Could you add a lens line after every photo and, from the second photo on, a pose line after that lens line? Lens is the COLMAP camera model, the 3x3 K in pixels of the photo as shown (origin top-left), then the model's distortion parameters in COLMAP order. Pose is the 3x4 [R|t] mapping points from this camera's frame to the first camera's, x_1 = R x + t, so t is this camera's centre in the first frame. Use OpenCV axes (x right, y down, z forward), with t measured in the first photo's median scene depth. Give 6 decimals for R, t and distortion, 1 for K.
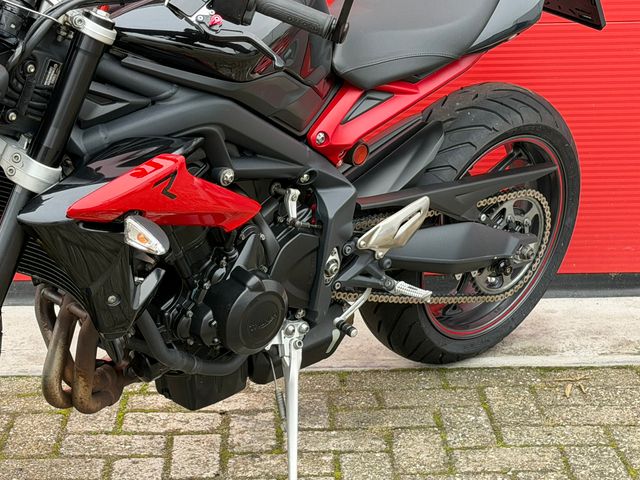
lens RADIAL K [[1516.6, 0, 311.1], [0, 1516.6, 249.5], [0, 0, 1]] dist [0.141308, 0.000000]
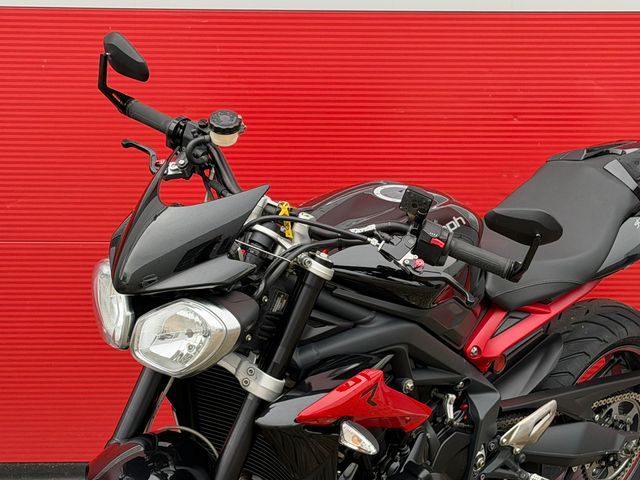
lens RADIAL K [[1516.6, 0, 322.1], [0, 1516.6, 245.4], [0, 0, 1]] dist [0.141308, 0.000000]
pose [[0.999723, 0.017176, 0.016119, -0.127893], [-0.015308, 0.993859, -0.109591, -0.022850], [-0.017903, 0.109313, 0.993846, -0.179320]]
